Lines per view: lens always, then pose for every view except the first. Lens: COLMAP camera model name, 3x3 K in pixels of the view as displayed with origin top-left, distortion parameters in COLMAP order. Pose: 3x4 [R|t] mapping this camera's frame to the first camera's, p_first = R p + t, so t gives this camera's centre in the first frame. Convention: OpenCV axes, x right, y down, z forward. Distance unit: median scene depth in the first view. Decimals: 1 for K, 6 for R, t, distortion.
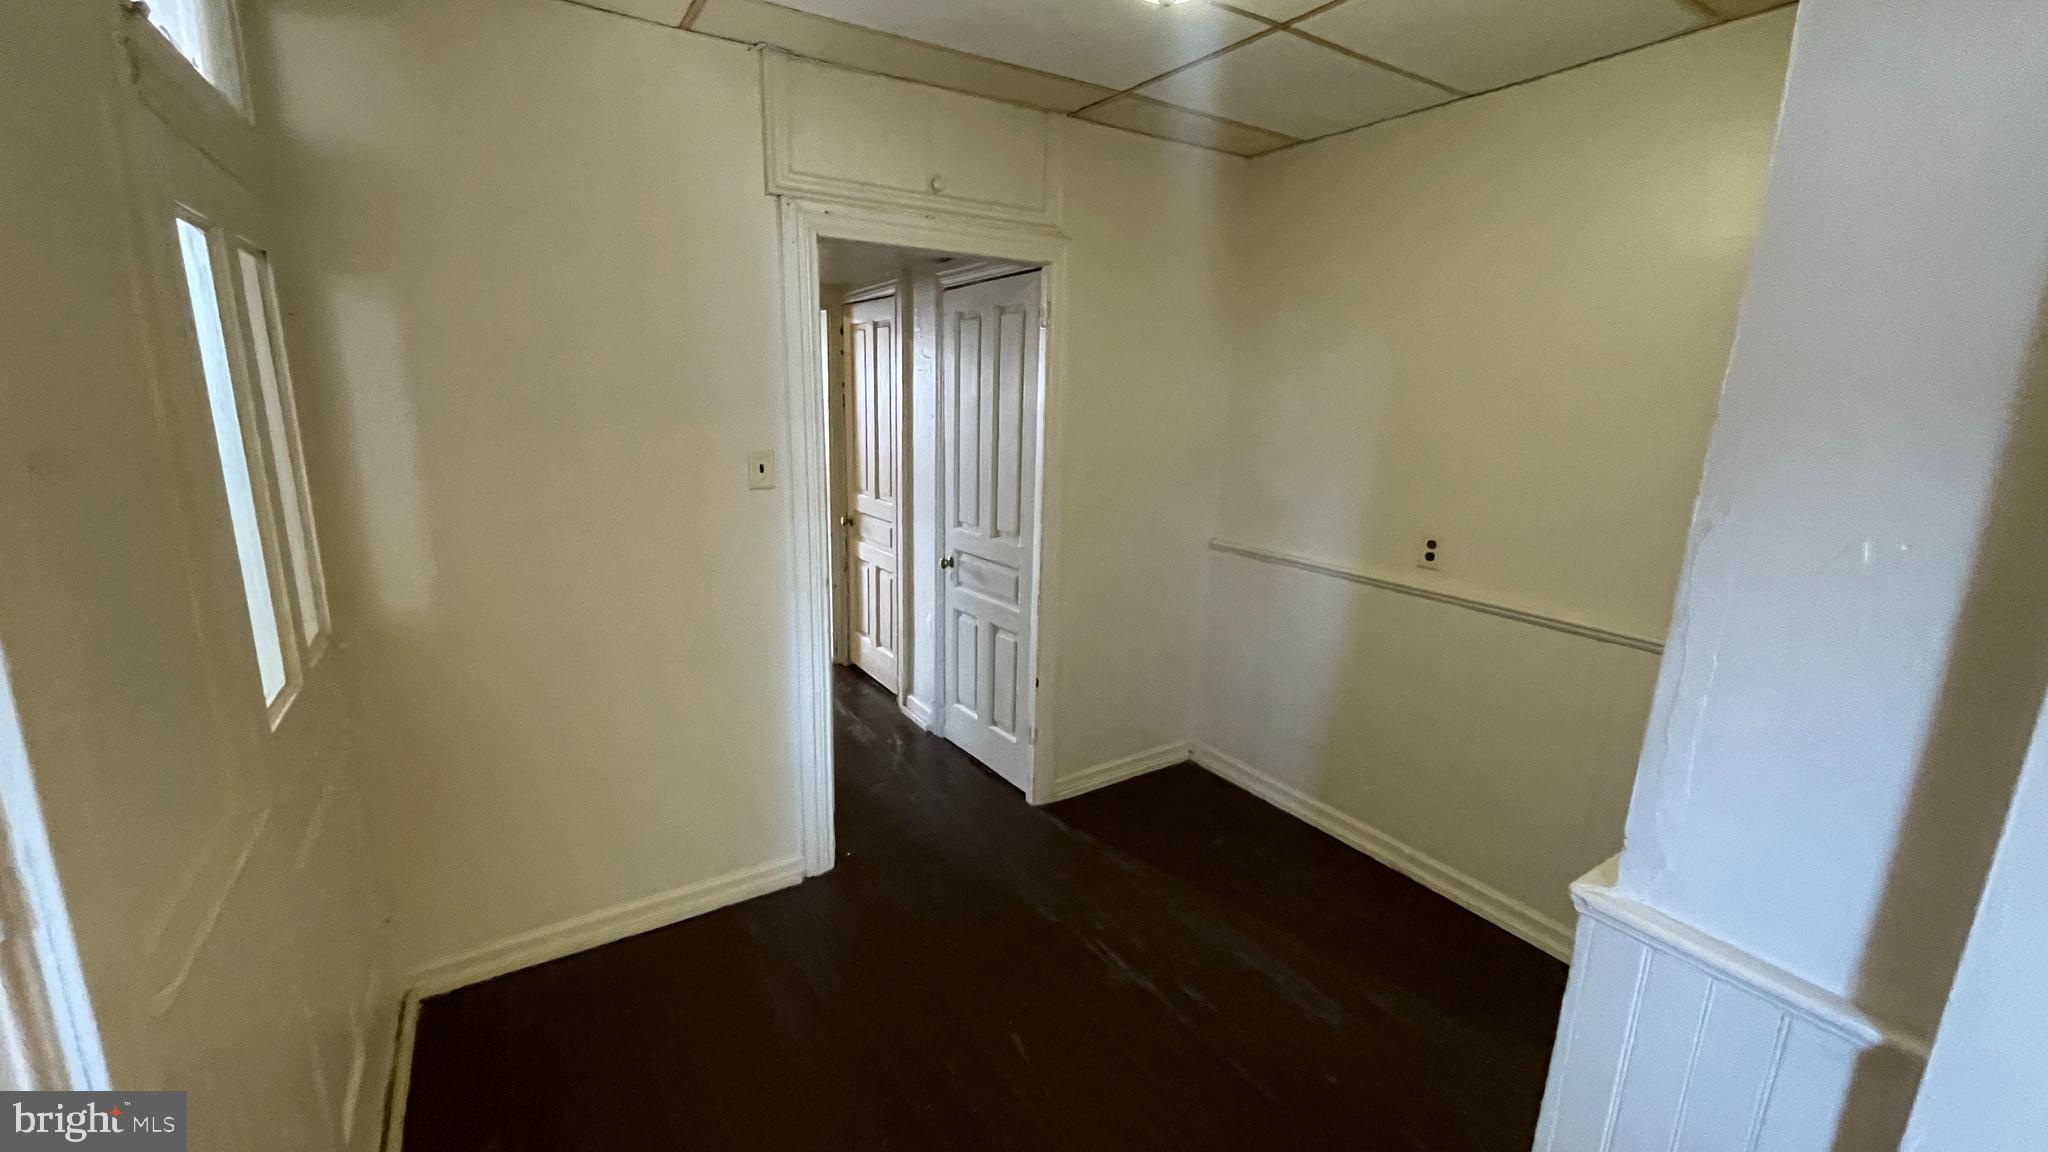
lens RADIAL K [[827.0, 0, 1021.4], [0, 827.0, 573.6], [0, 0, 1]] dist [0.000175, -0.001266]
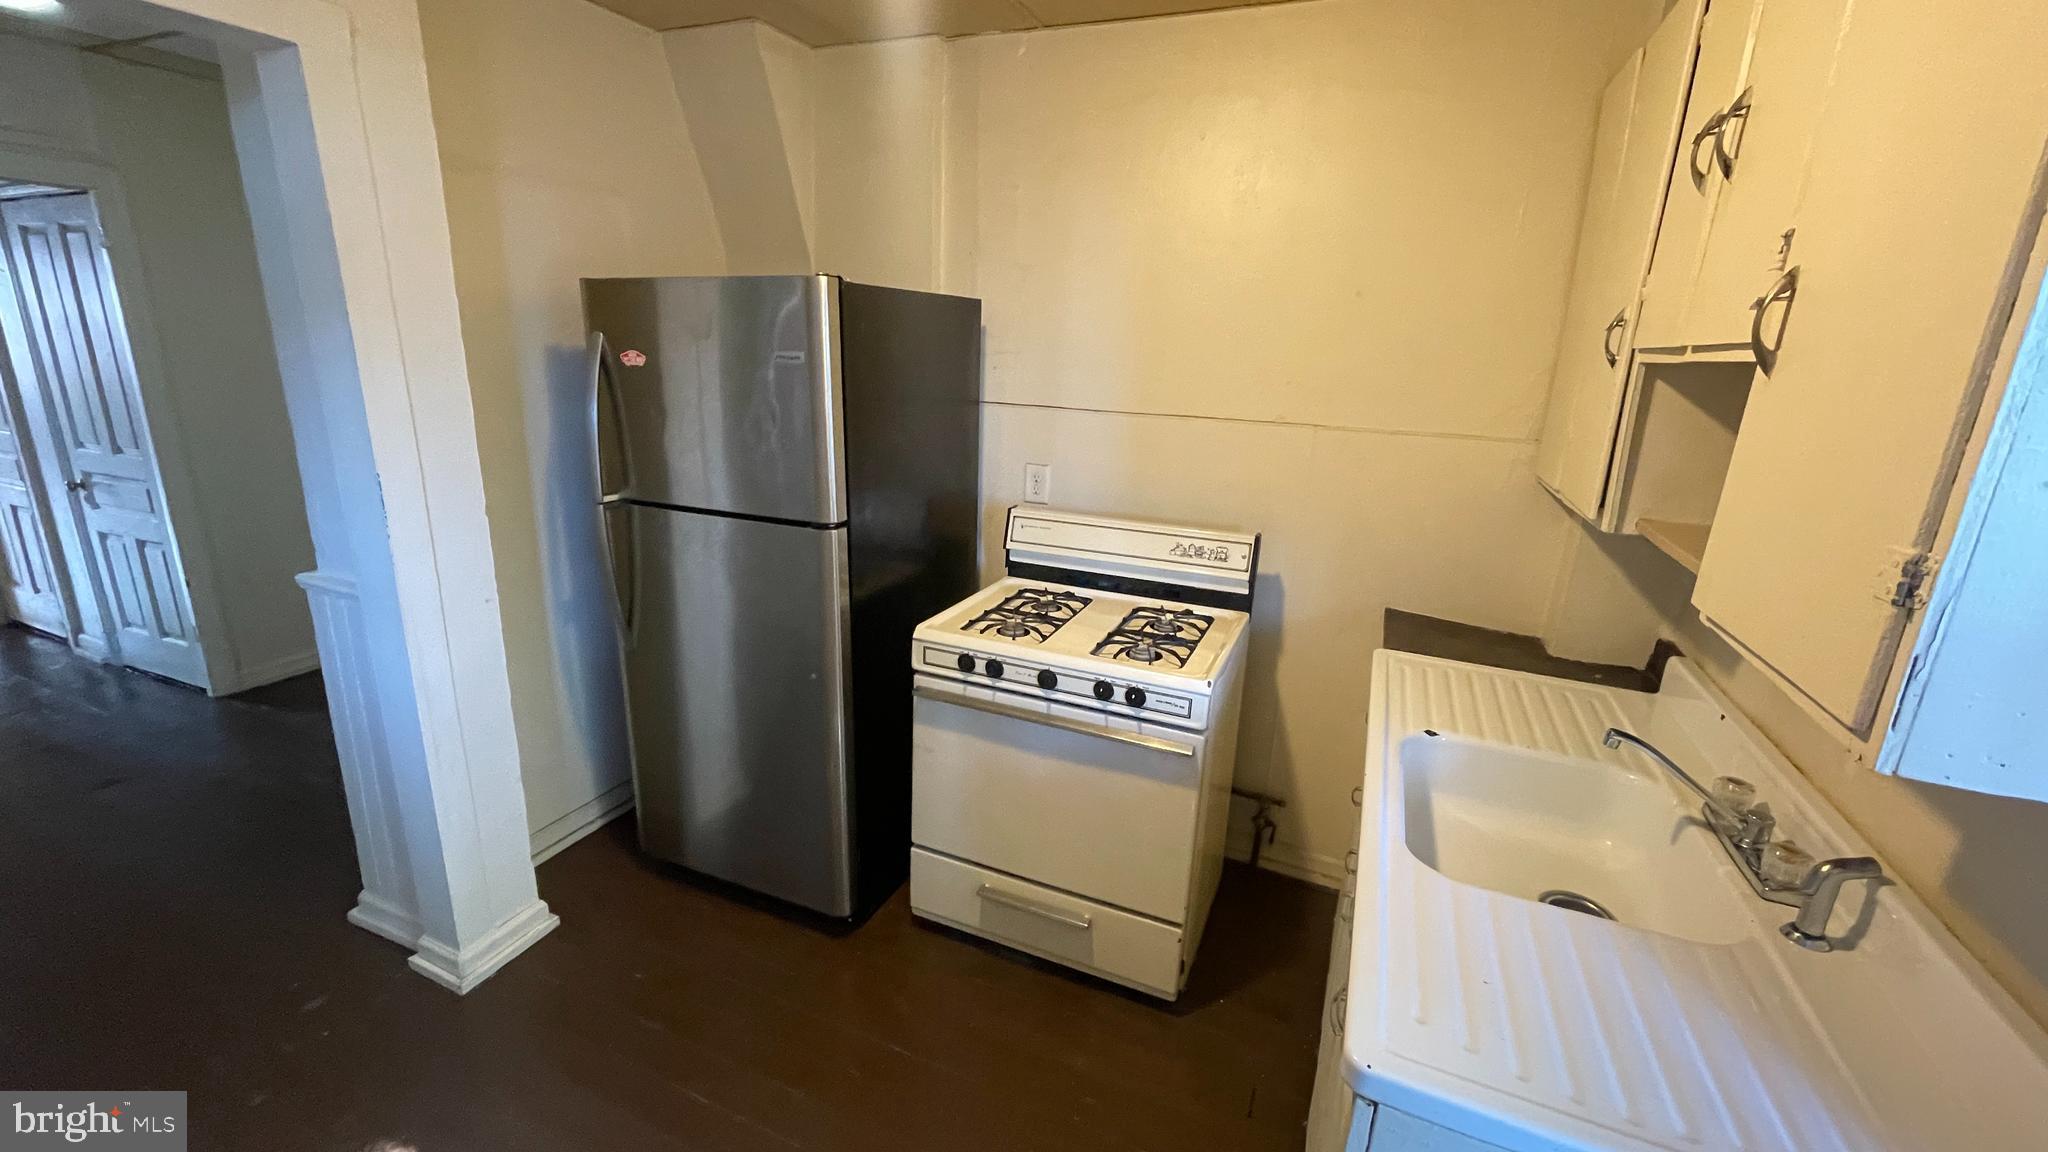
lens RADIAL K [[827.0, 0, 1027.9], [0, 827.0, 574.5], [0, 0, 1]] dist [0.000175, -0.001266]
pose [[0.834562, -0.133884, 0.534398, 0.318544], [0.097490, 0.990602, 0.095929, 0.108647], [-0.542219, -0.027960, 0.839772, -0.447888]]
